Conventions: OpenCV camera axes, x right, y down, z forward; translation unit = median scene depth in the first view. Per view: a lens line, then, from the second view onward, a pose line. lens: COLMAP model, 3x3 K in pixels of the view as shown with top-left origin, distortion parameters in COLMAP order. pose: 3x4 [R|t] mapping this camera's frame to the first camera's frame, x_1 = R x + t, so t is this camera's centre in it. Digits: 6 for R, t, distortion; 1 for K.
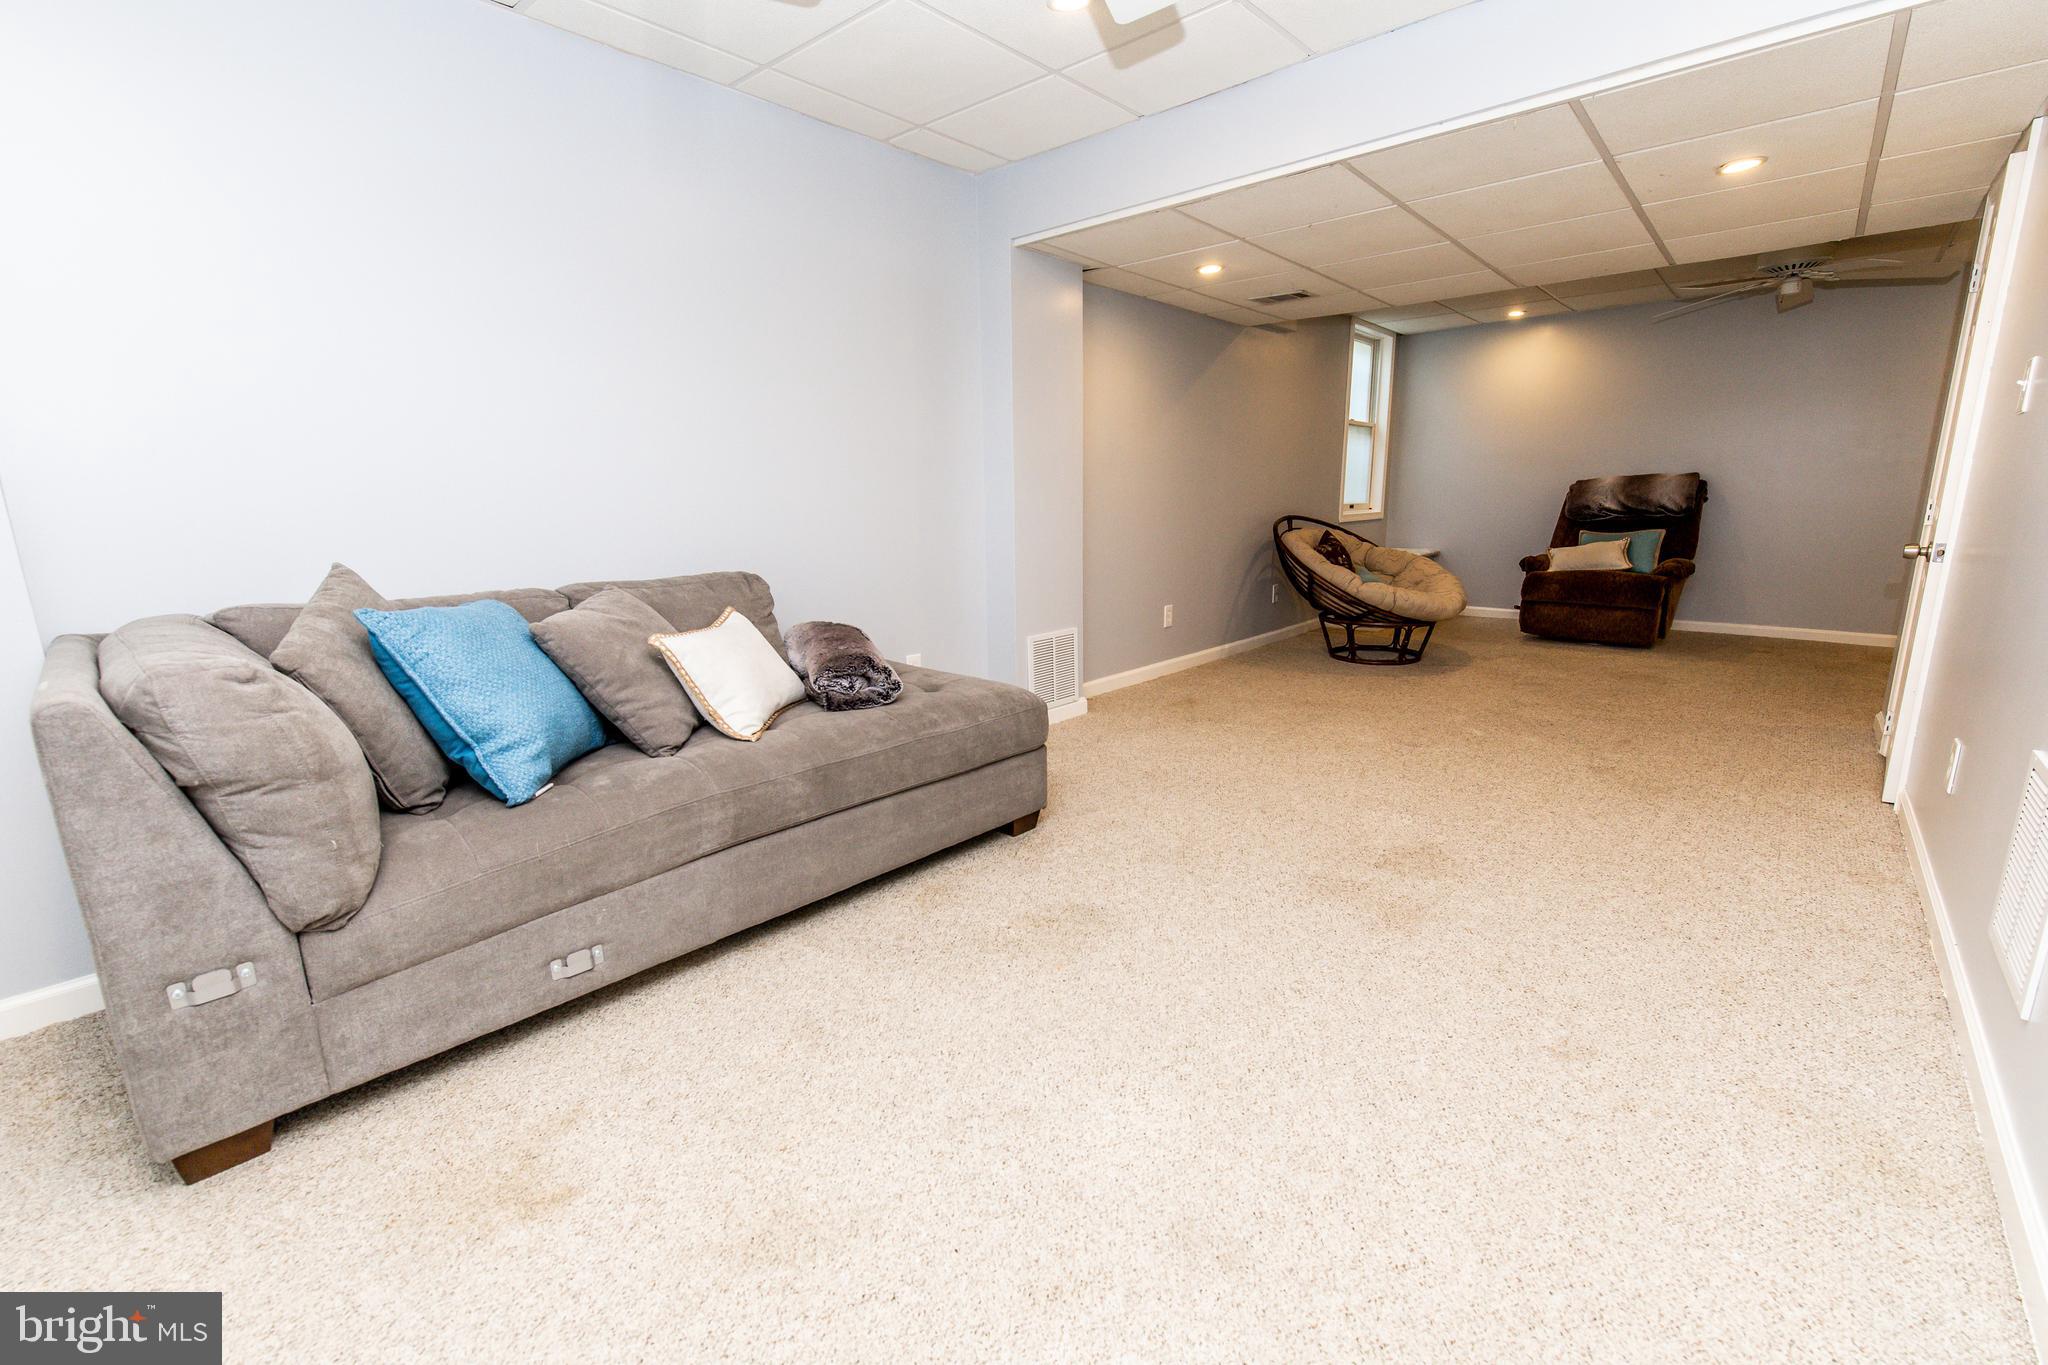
lens RADIAL K [[872.3, 0, 1027.6], [0, 872.3, 689.1], [0, 0, 1]] dist [-0.000899, -0.000363]
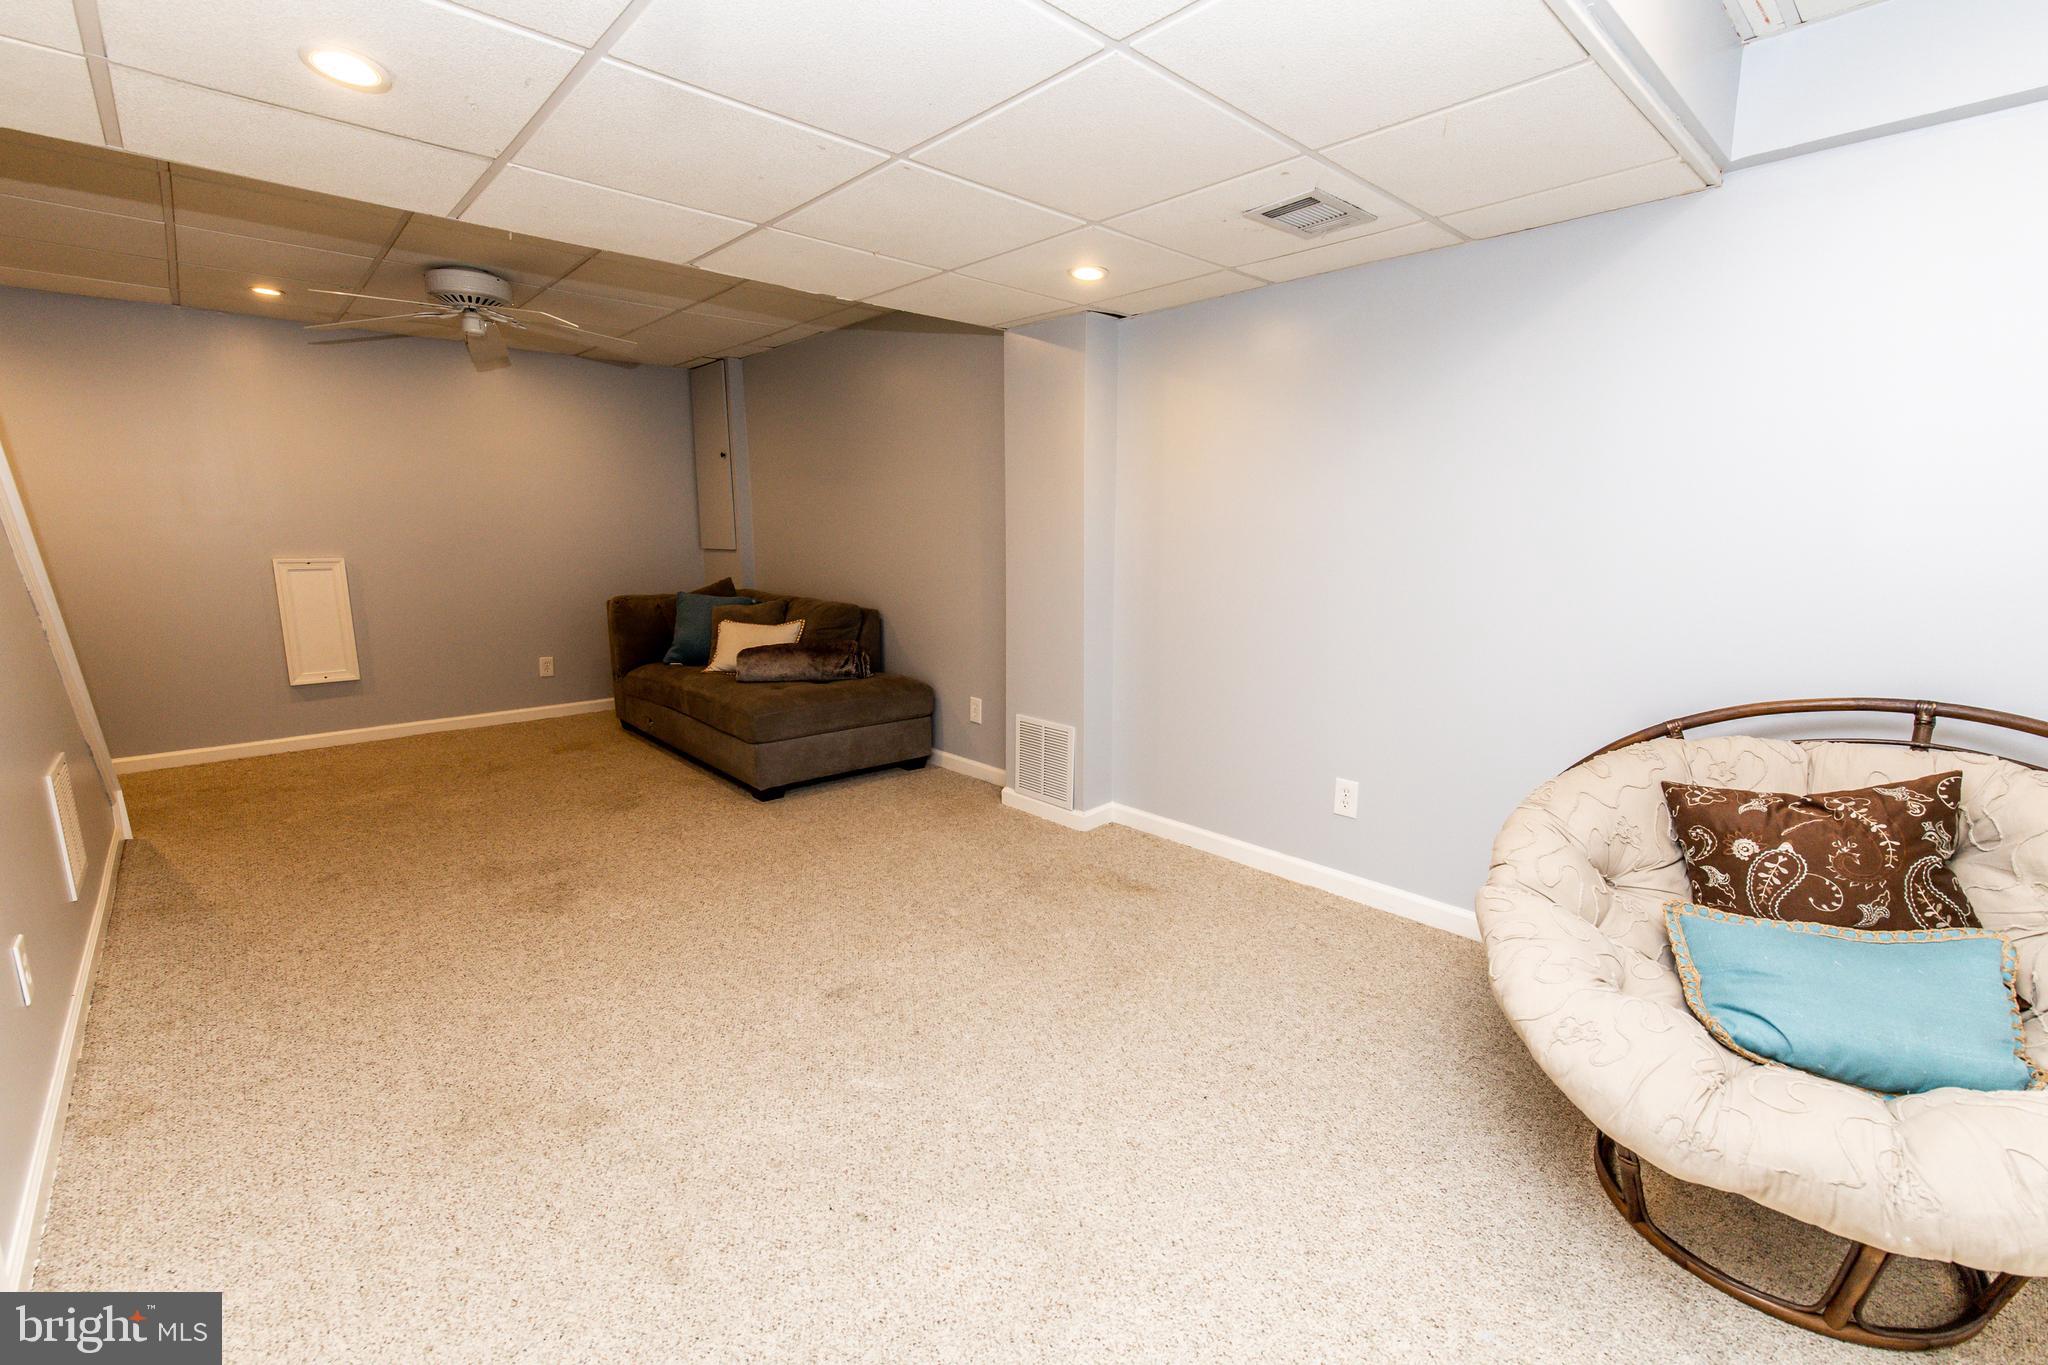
lens RADIAL K [[872.3, 0, 1027.6], [0, 872.3, 689.1], [0, 0, 1]] dist [-0.000899, -0.000363]
pose [[-0.096673, 0.192718, -0.976480, 0.659533], [-0.211835, 0.954614, 0.209375, -0.204388], [0.972512, 0.227094, -0.051461, 0.724573]]
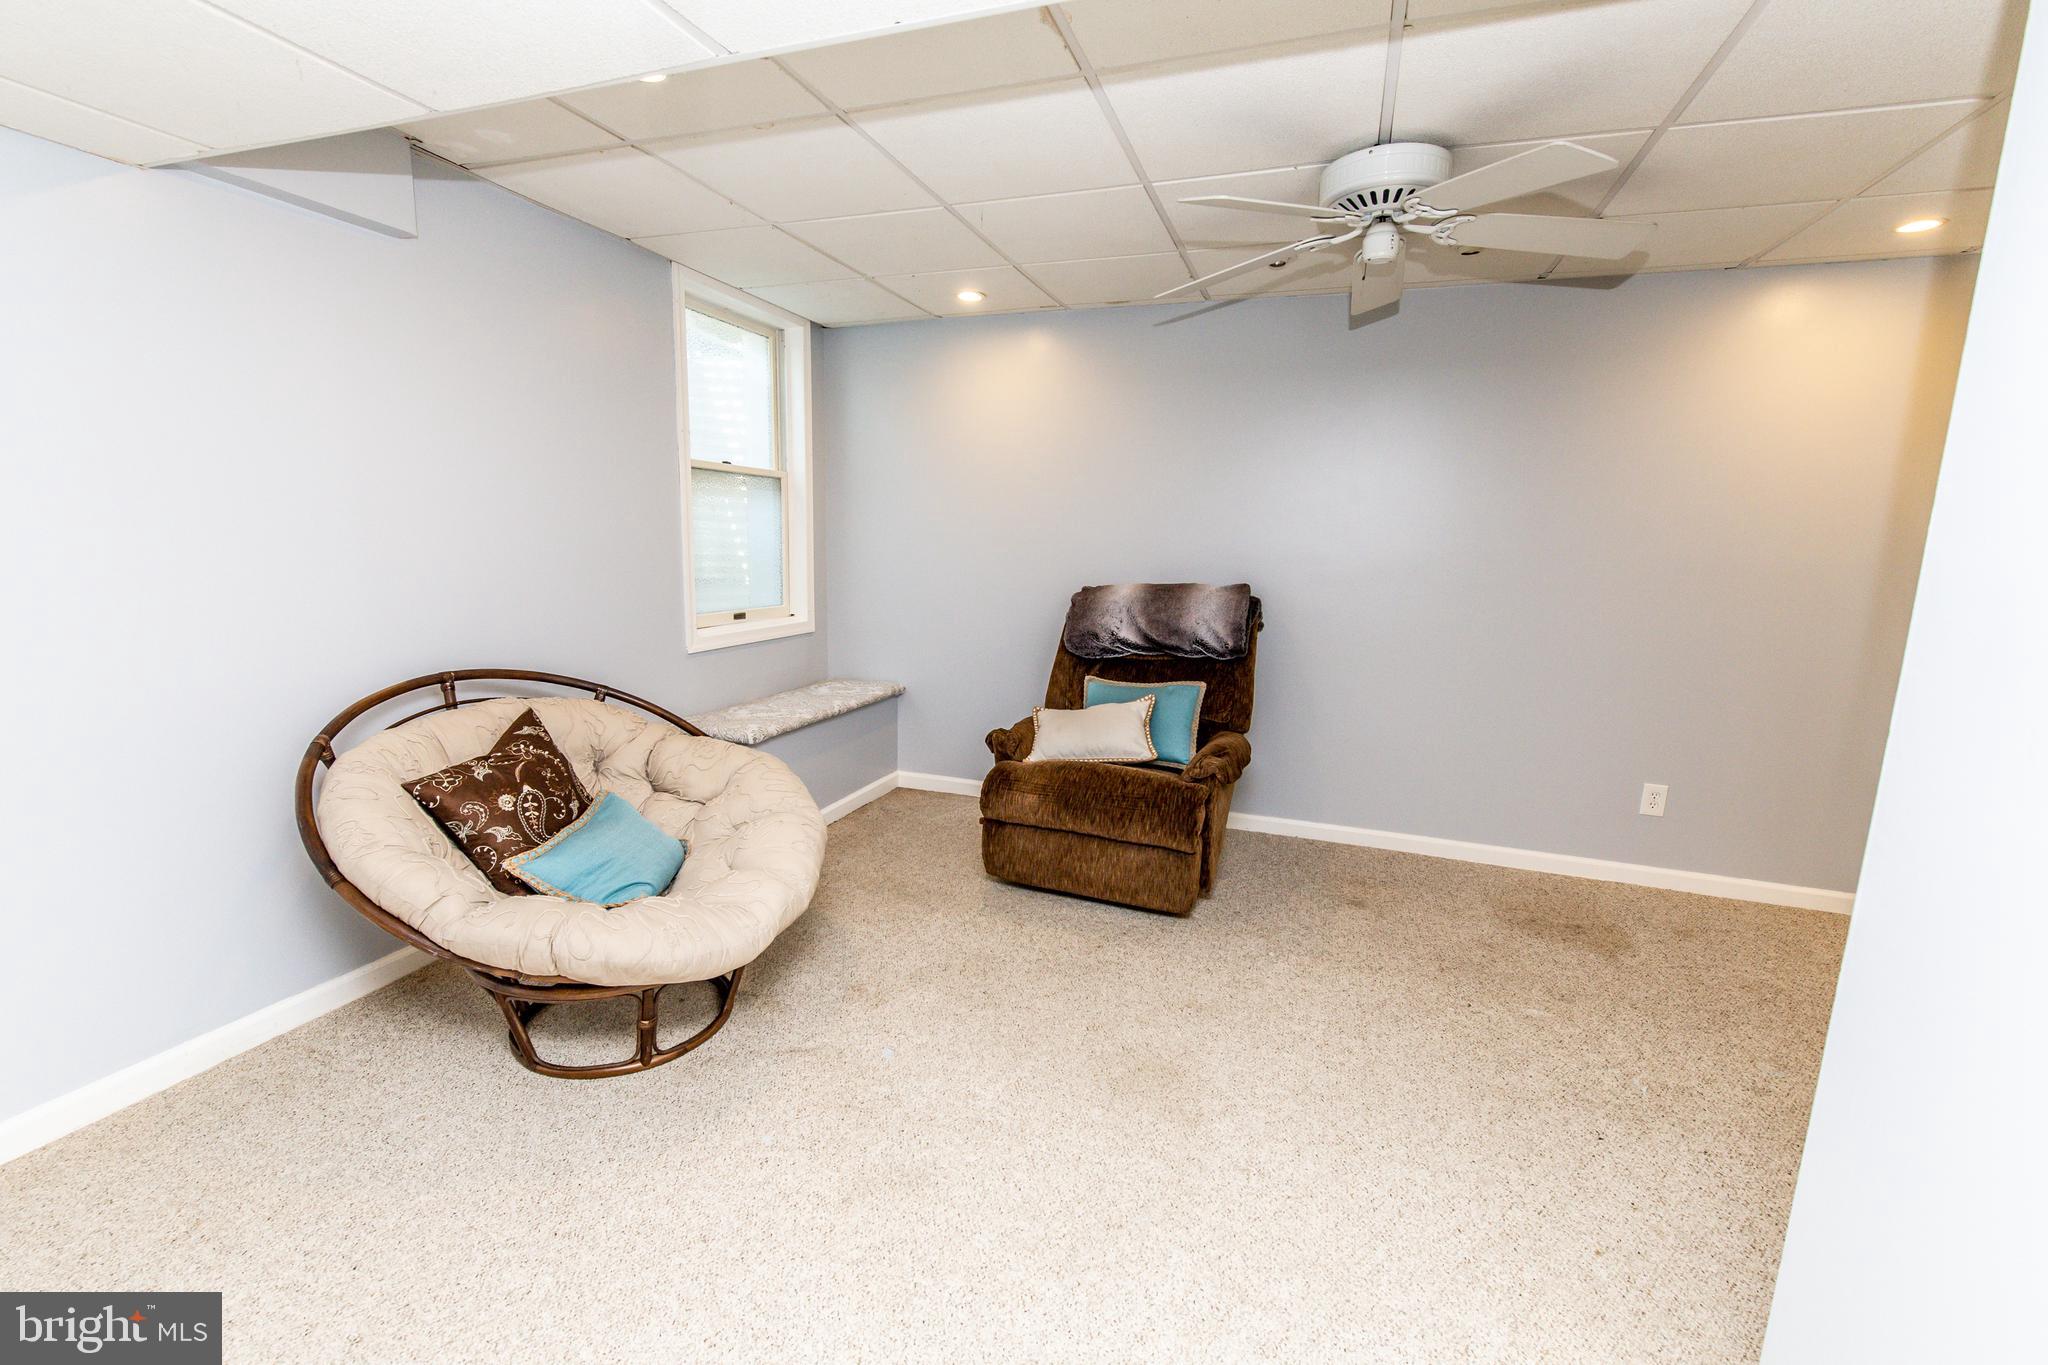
lens RADIAL K [[872.3, 0, 1027.6], [0, 872.3, 689.1], [0, 0, 1]] dist [-0.000899, -0.000363]
pose [[0.924676, -0.028575, 0.379682, 0.399655], [0.044646, 0.998438, -0.033587, -0.164562], [-0.378129, 0.048008, 0.924507, 0.505871]]
